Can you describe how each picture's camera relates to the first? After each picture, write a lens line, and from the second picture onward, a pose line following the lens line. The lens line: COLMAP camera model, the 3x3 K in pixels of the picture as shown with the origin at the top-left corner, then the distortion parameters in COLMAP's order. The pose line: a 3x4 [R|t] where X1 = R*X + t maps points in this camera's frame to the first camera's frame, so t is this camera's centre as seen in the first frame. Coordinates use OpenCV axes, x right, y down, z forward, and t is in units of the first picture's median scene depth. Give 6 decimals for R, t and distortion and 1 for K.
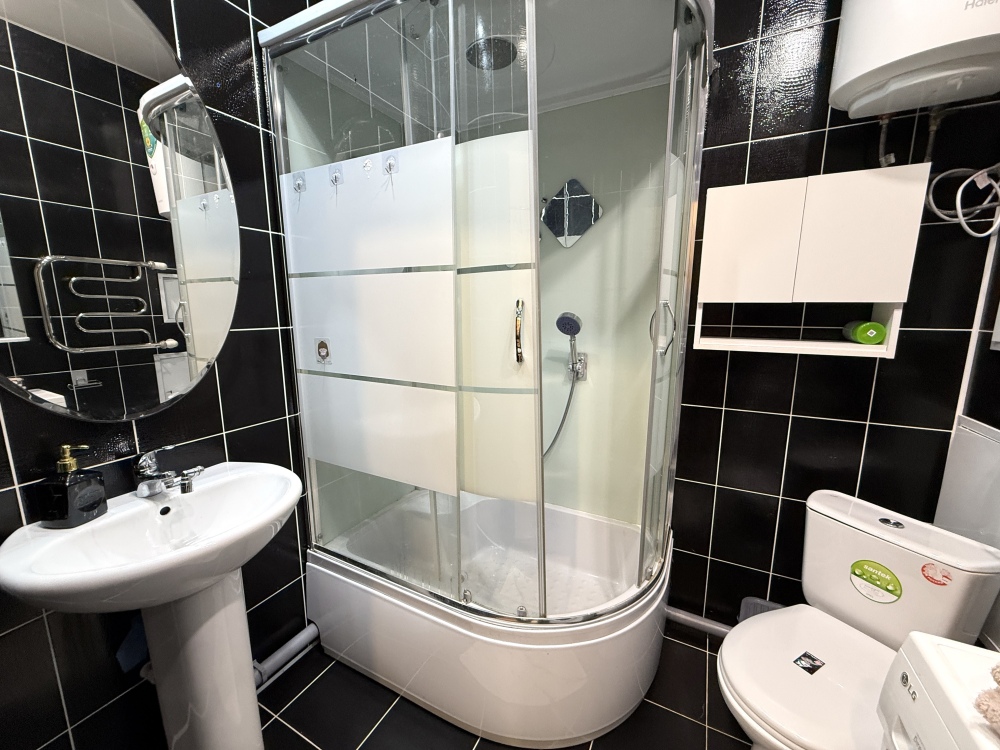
lens RADIAL K [[399.0, 0, 497.4], [0, 399.0, 376.2], [0, 0, 1]] dist [-0.000441, 0.000158]
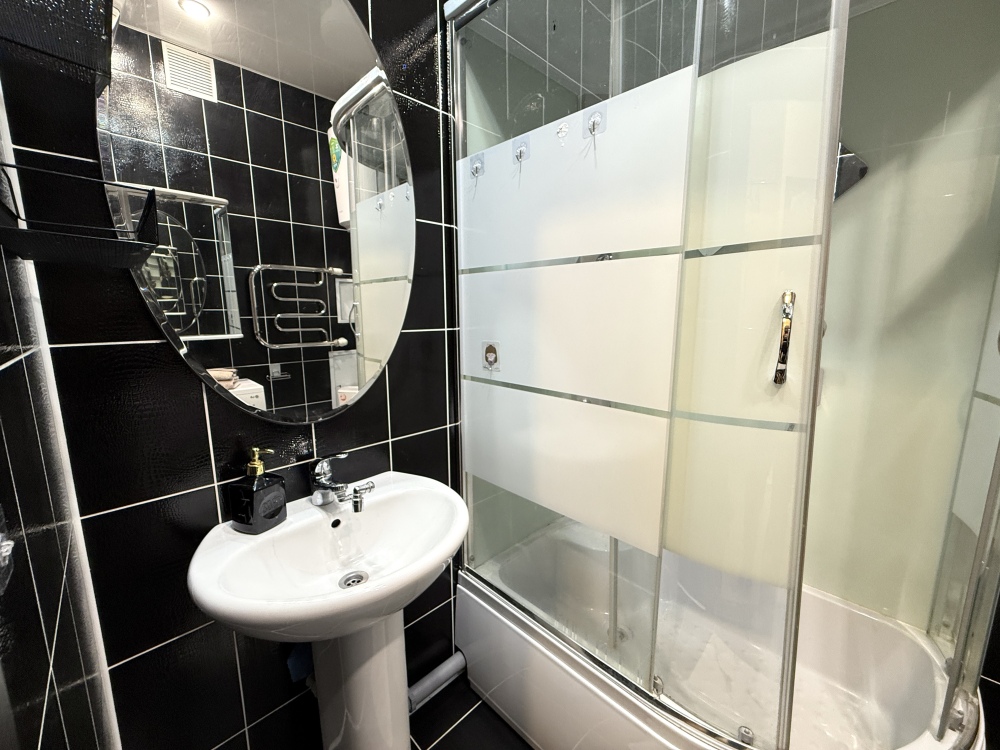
lens RADIAL K [[399.0, 0, 494.8], [0, 399.0, 376.5], [0, 0, 1]] dist [-0.000441, 0.000158]
pose [[0.951339, 0.047909, -0.304400, -0.173146], [-0.049629, 0.998766, 0.002087, -0.022080], [0.304124, 0.013122, 0.952542, 0.179362]]
